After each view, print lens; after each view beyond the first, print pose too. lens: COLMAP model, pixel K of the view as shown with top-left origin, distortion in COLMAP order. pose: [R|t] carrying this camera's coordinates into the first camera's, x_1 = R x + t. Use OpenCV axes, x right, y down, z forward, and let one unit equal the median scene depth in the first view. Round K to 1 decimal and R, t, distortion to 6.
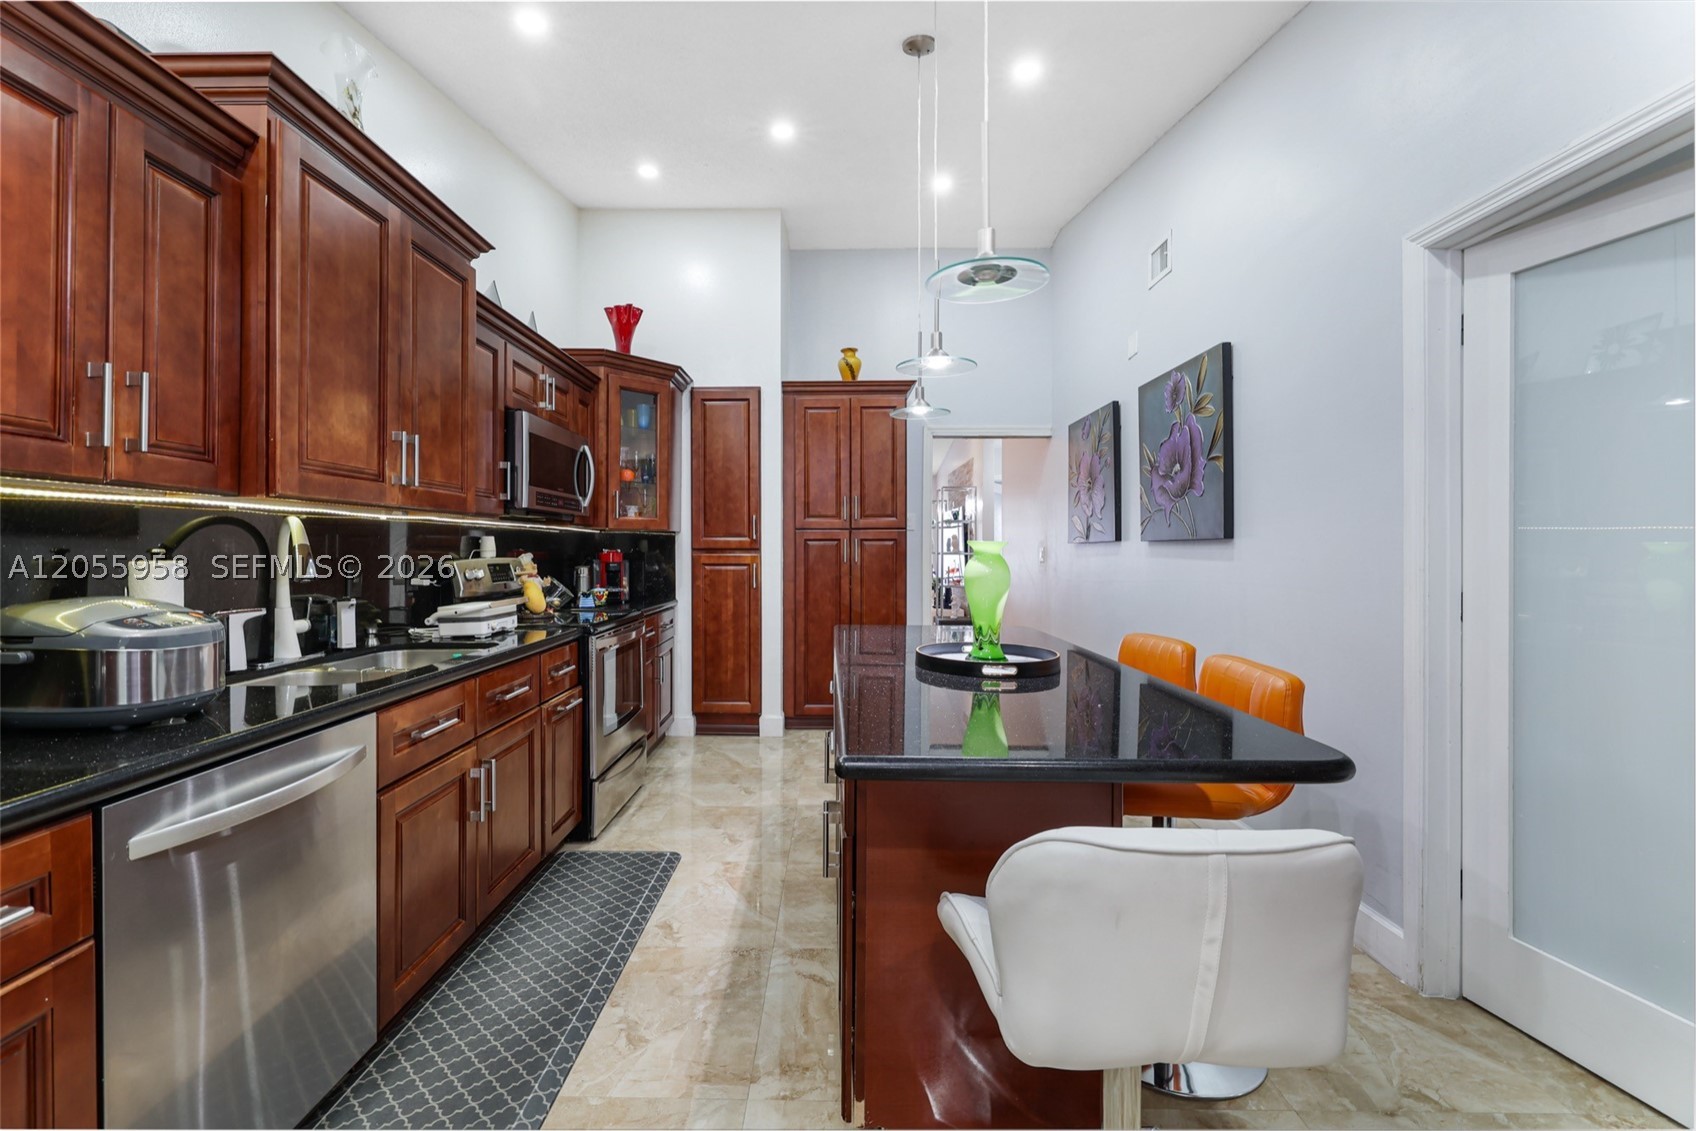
lens RADIAL K [[714.4, 0, 834.3], [0, 714.4, 554.0], [0, 0, 1]] dist [-0.000381, -0.000660]
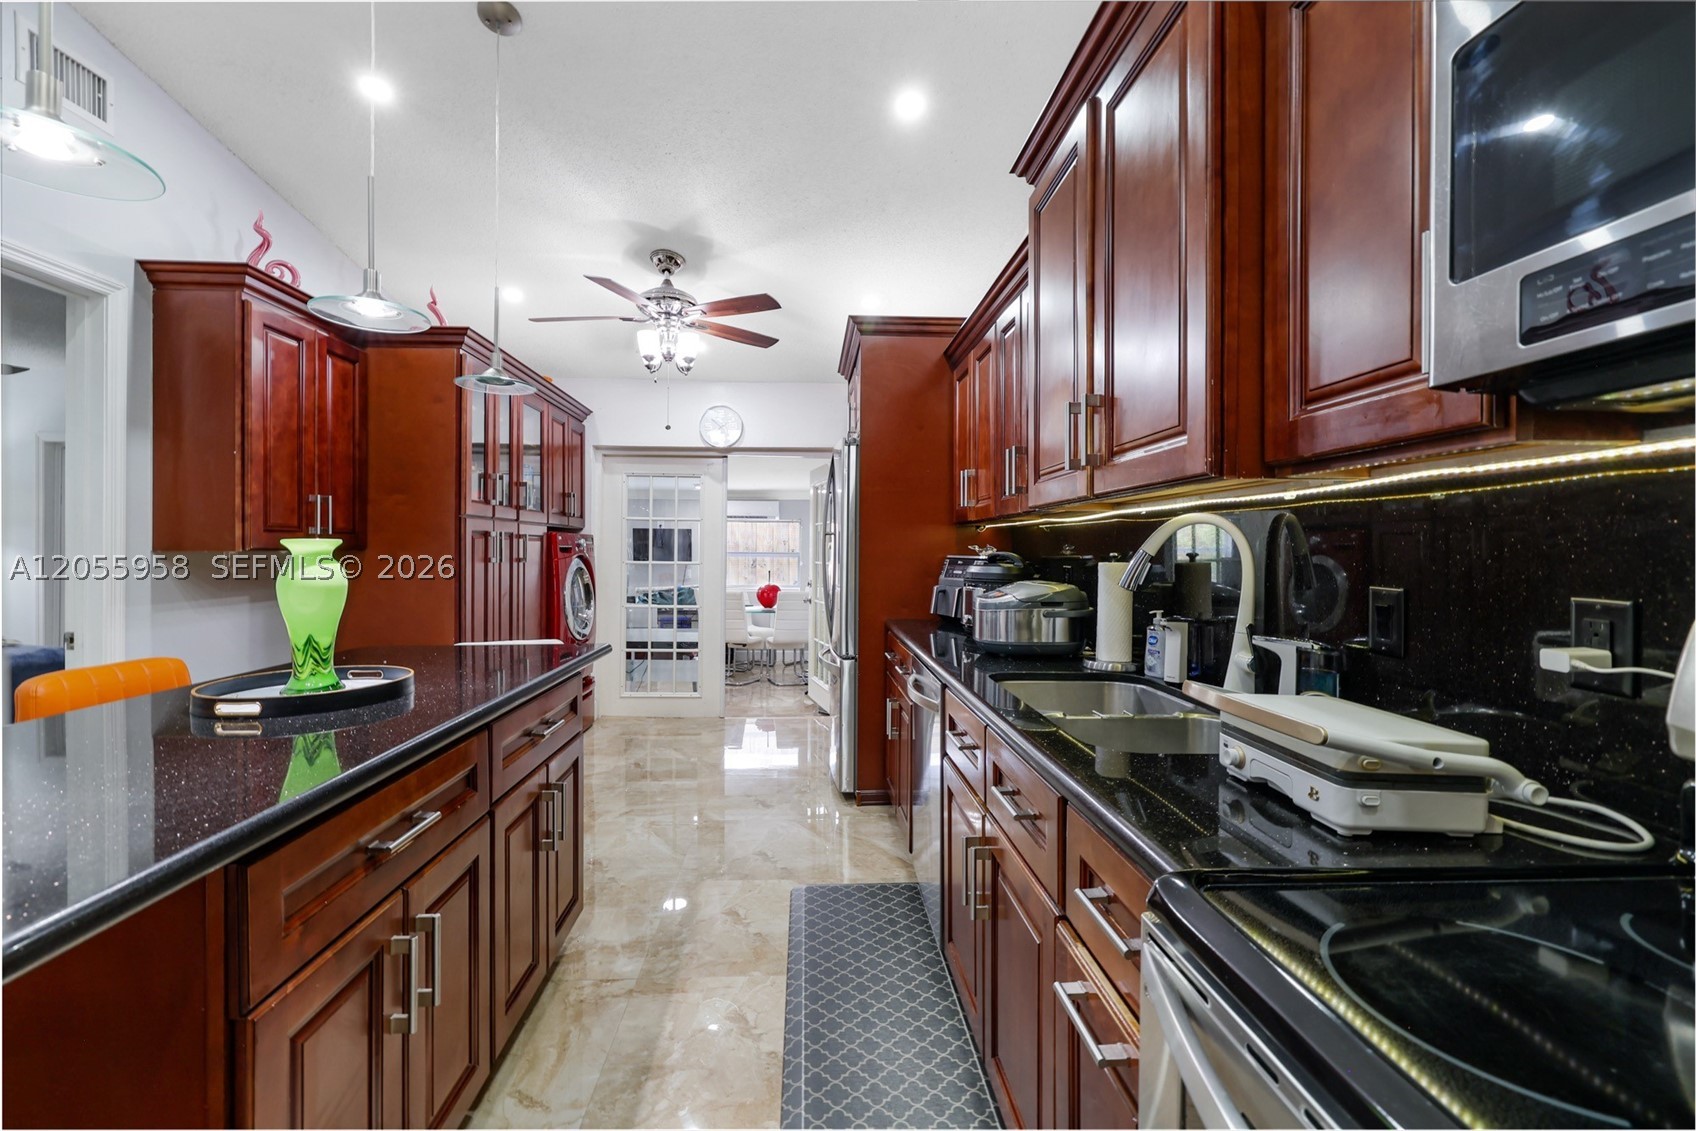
lens RADIAL K [[714.4, 0, 834.3], [0, 714.4, 554.0], [0, 0, 1]] dist [-0.000381, -0.000660]
pose [[-0.998830, -0.004164, -0.048174, -0.303008], [-0.004710, 0.999926, 0.011238, -0.013619], [0.048124, 0.011452, -0.998776, 1.700260]]
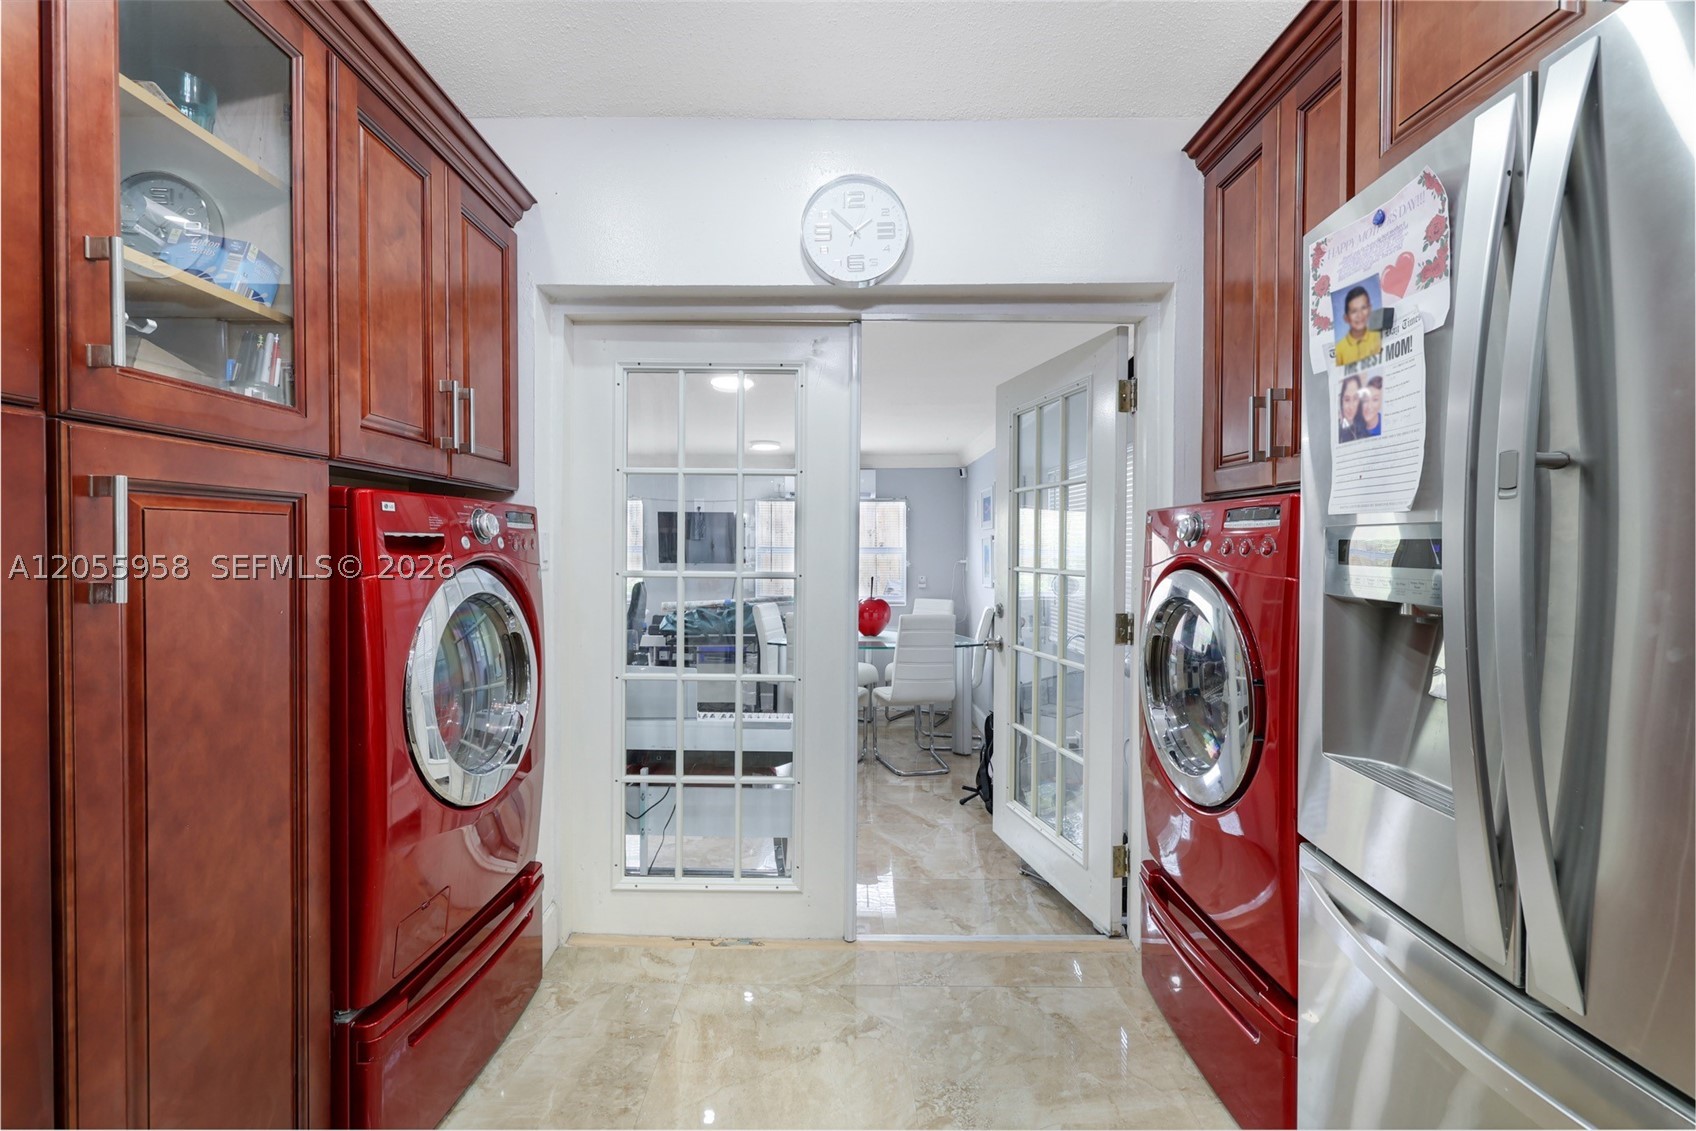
lens RADIAL K [[714.4, 0, 834.3], [0, 714.4, 554.0], [0, 0, 1]] dist [-0.000381, -0.000660]
pose [[-0.999996, -0.000046, -0.002830, -0.012413], [-0.000100, 0.999820, 0.018969, -0.003111], [0.002829, 0.018970, -0.999816, 0.264356]]
